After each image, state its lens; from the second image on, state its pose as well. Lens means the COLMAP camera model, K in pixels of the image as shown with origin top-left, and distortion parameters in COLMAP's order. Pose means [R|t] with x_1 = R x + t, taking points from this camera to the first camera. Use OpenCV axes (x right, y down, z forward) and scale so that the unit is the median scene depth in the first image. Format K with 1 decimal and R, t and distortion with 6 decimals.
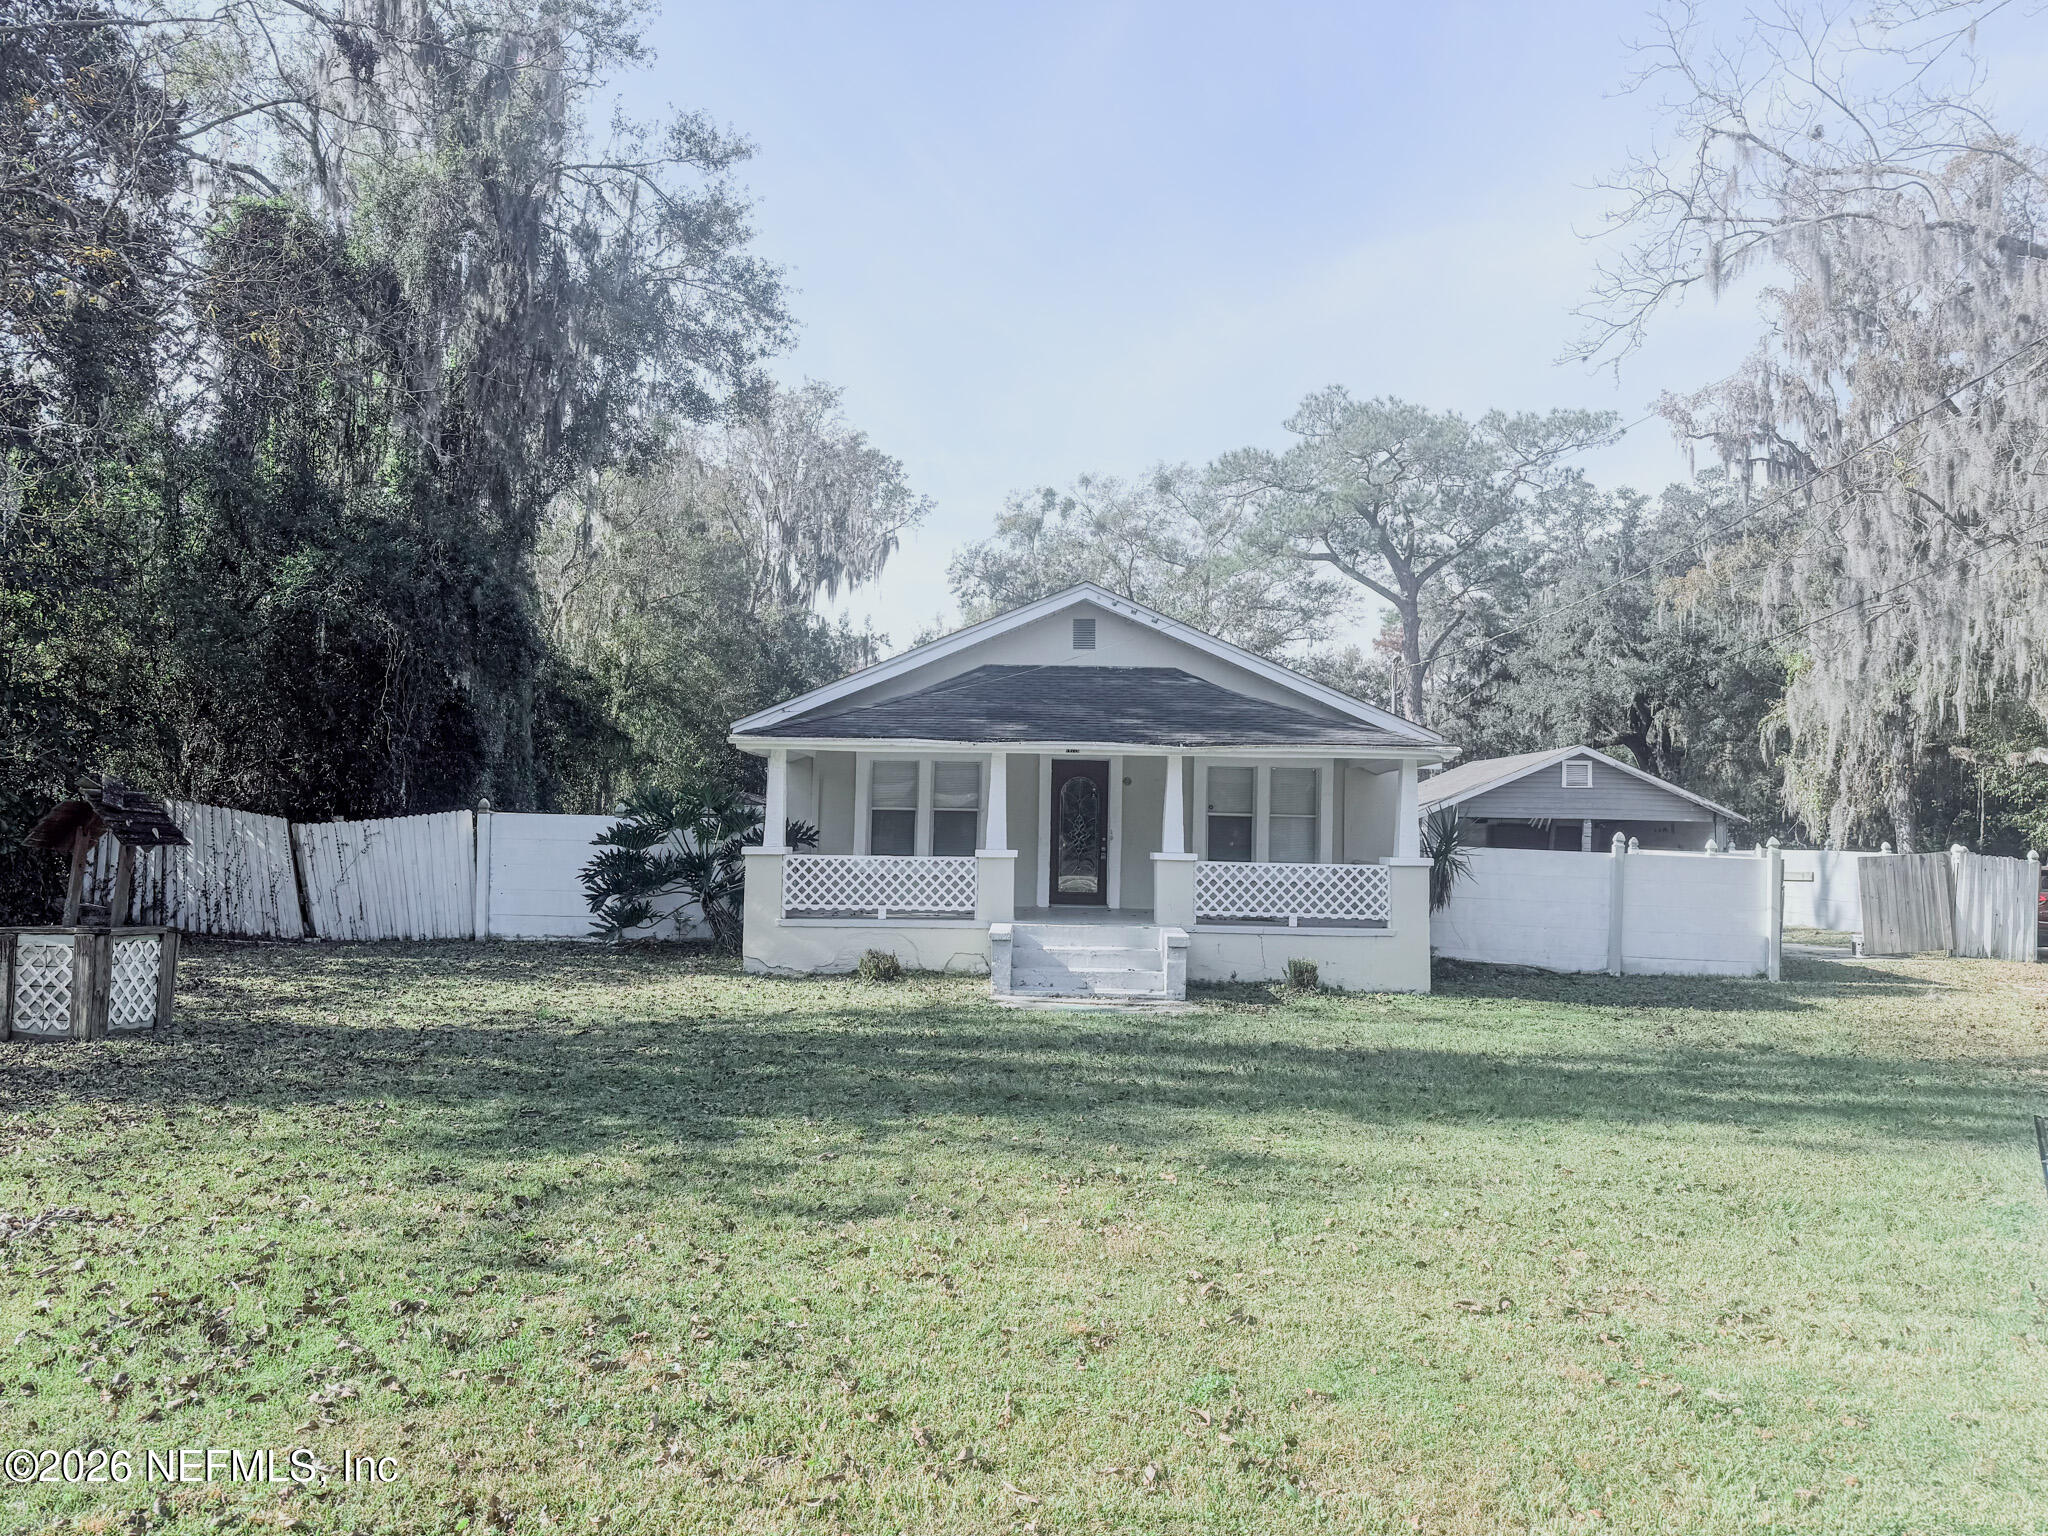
lens RADIAL K [[1445.1, 0, 1024.4], [0, 1445.1, 781.4], [0, 0, 1]] dist [0.059051, -0.048752]
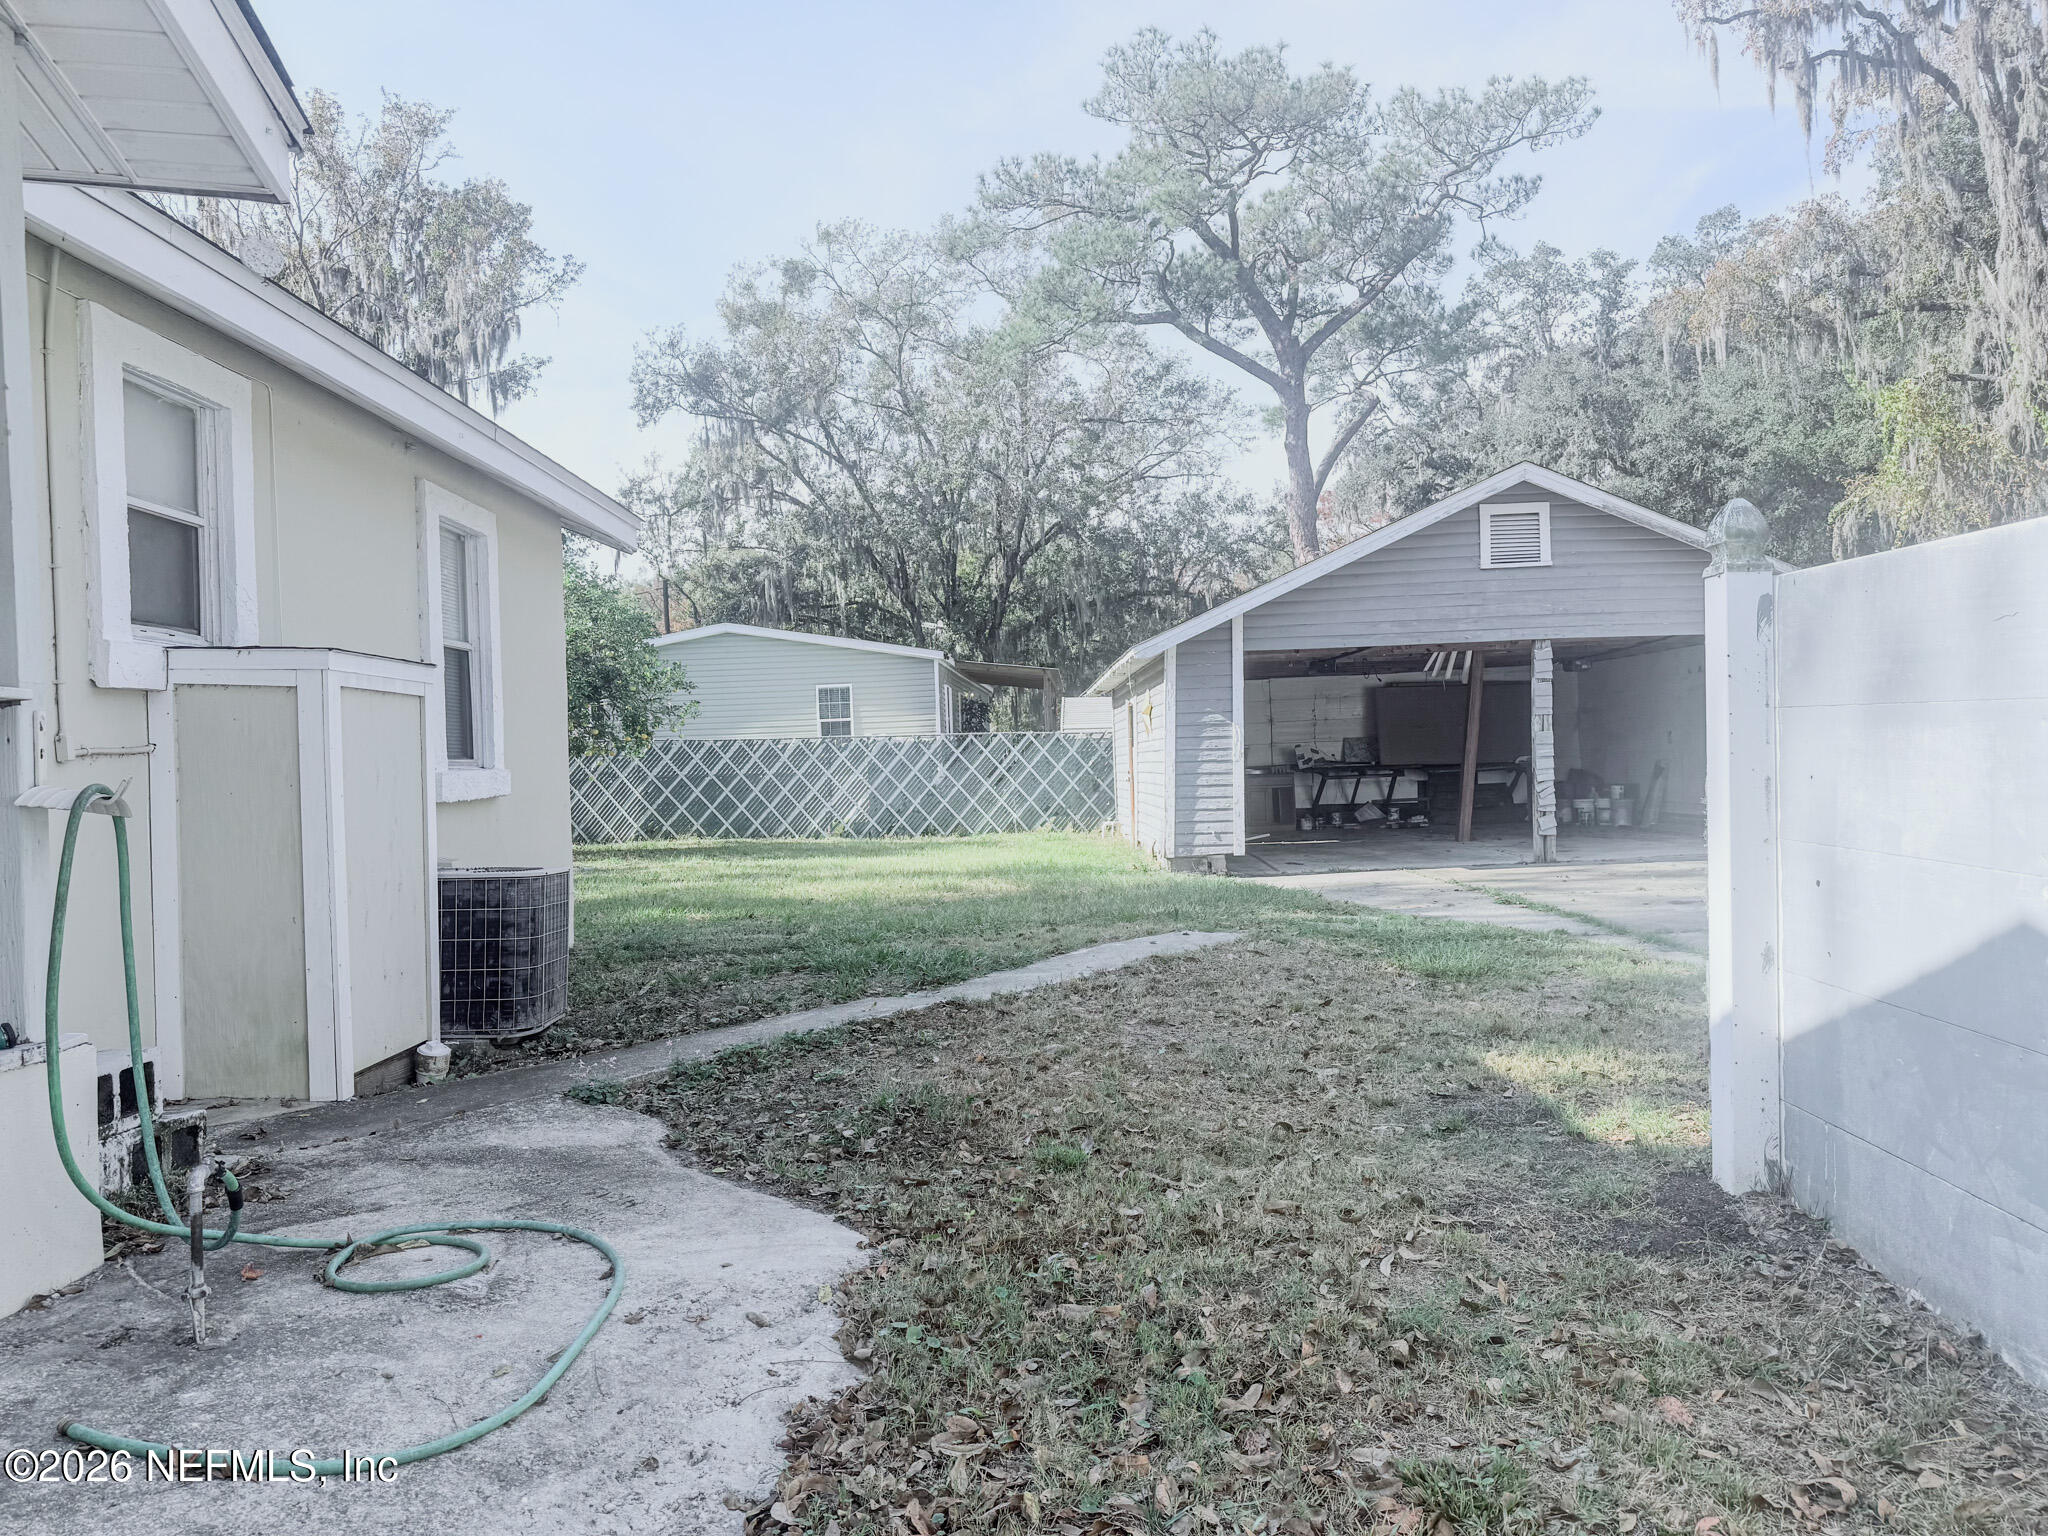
lens RADIAL K [[1445.1, 0, 1031.9], [0, 1445.1, 747.0], [0, 0, 1]] dist [0.059051, -0.048752]
pose [[0.998800, -0.047741, 0.010926, 0.221880], [0.047421, 0.998488, 0.027817, 0.036418], [-0.012237, -0.027265, 0.999553, 0.552732]]
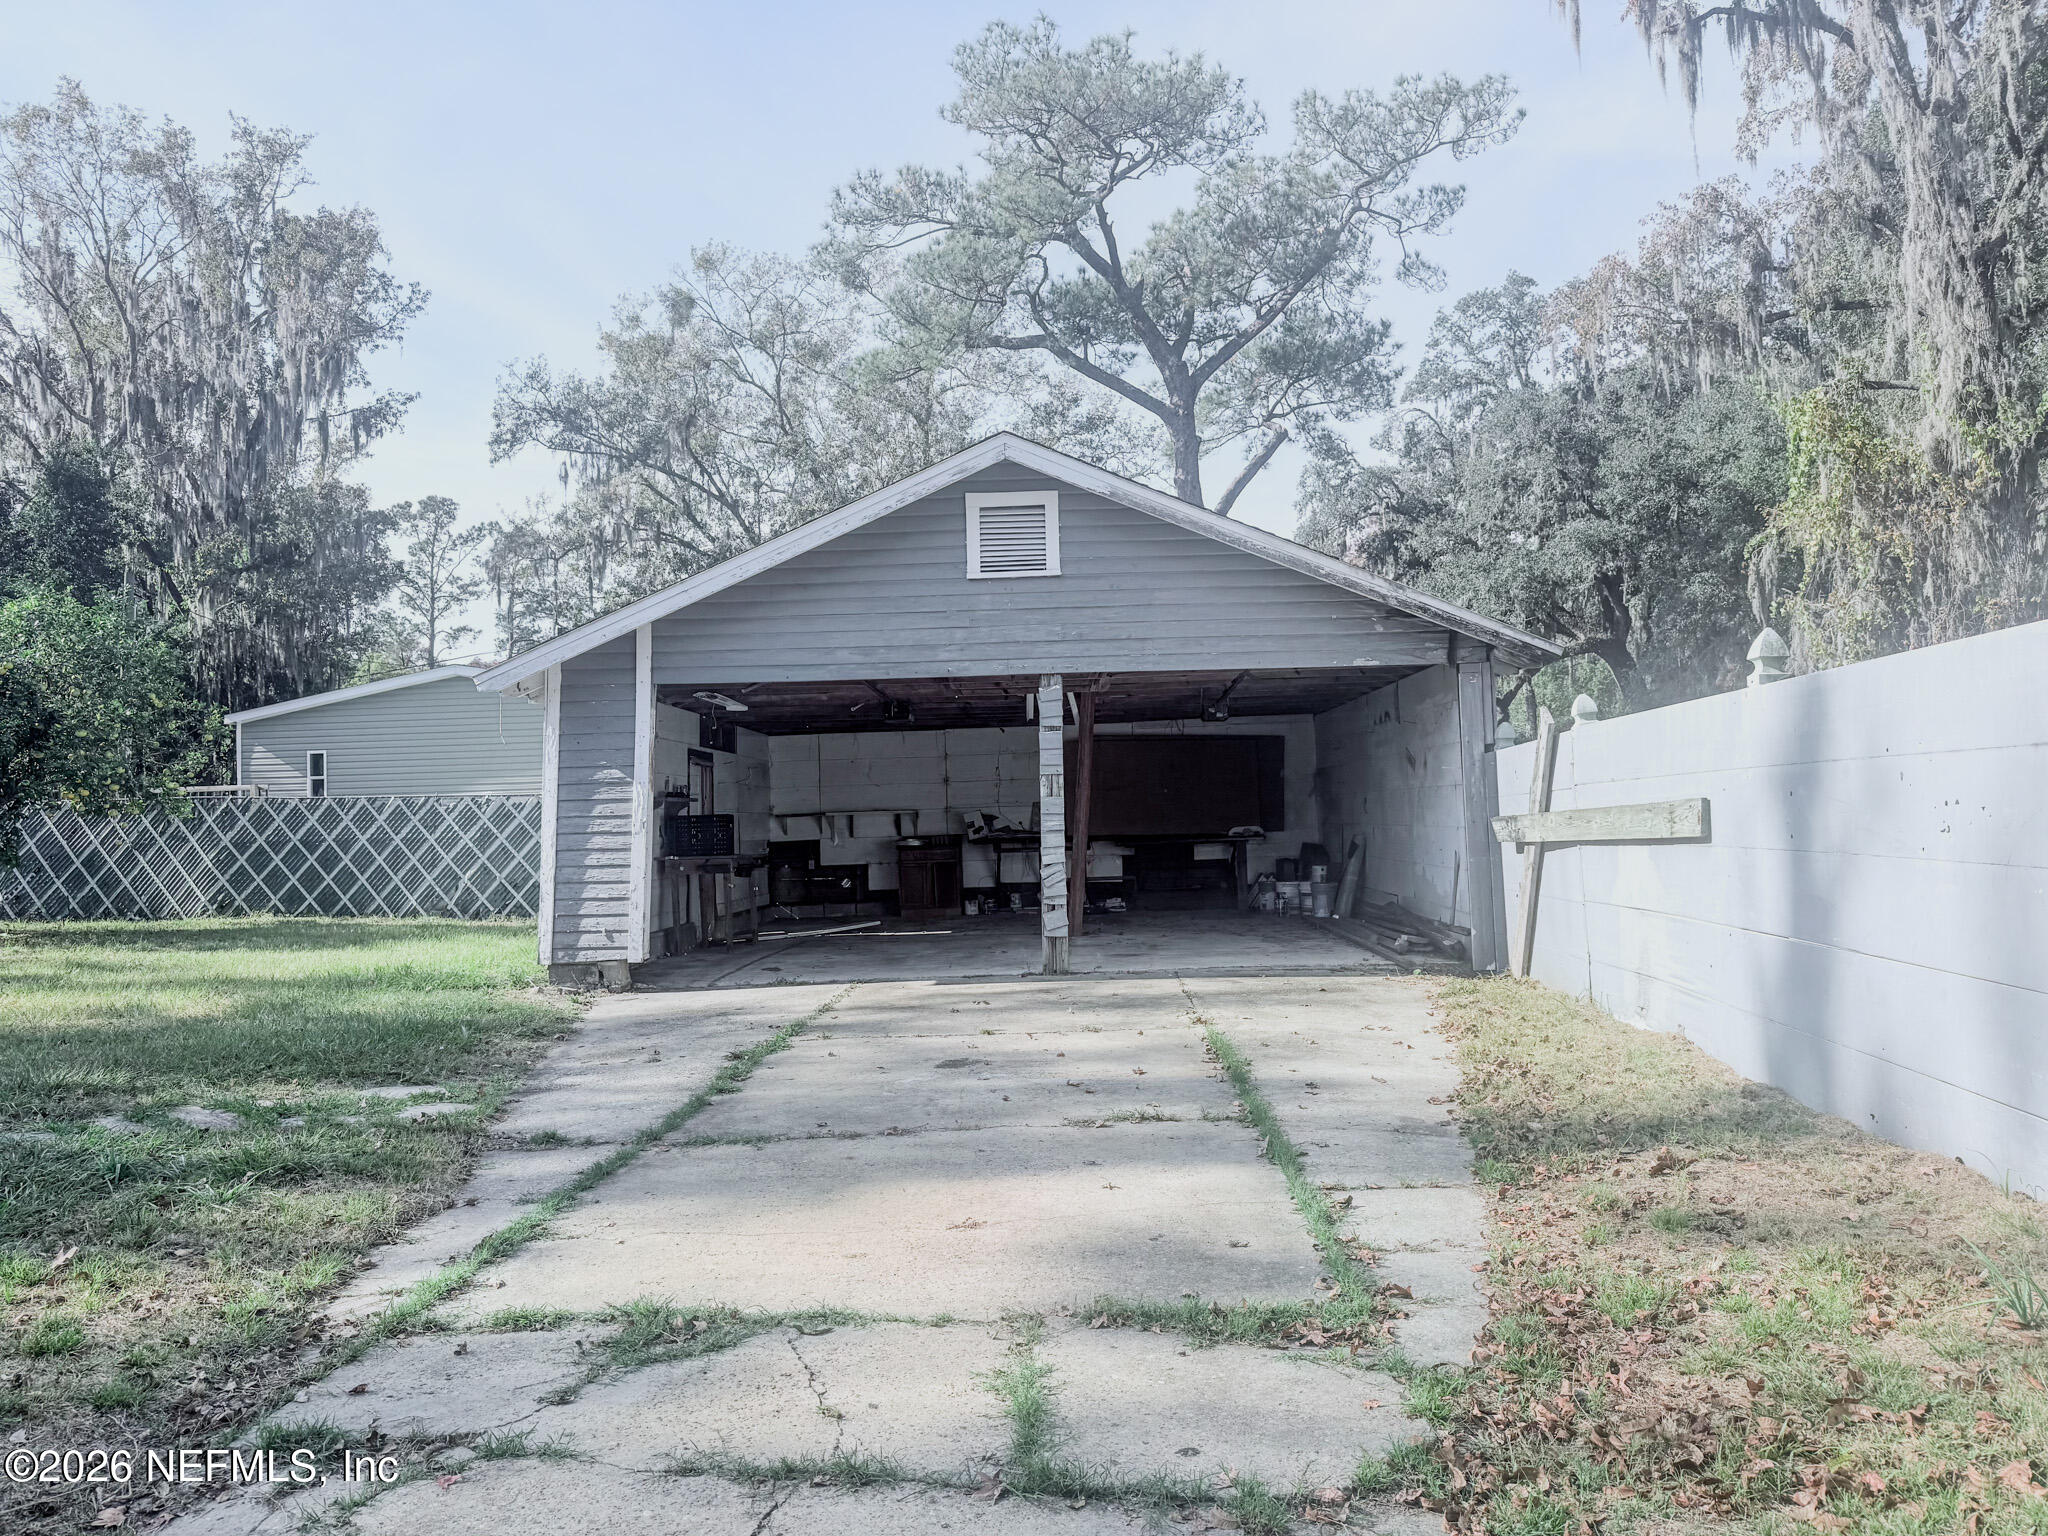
lens RADIAL K [[1445.1, 0, 1018.2], [0, 1445.1, 758.6], [0, 0, 1]] dist [0.059051, -0.048752]
pose [[0.998113, -0.039696, -0.046853, 0.376505], [0.039362, 0.999193, -0.008018, 0.044223], [0.047133, 0.006158, 0.998870, 0.658190]]
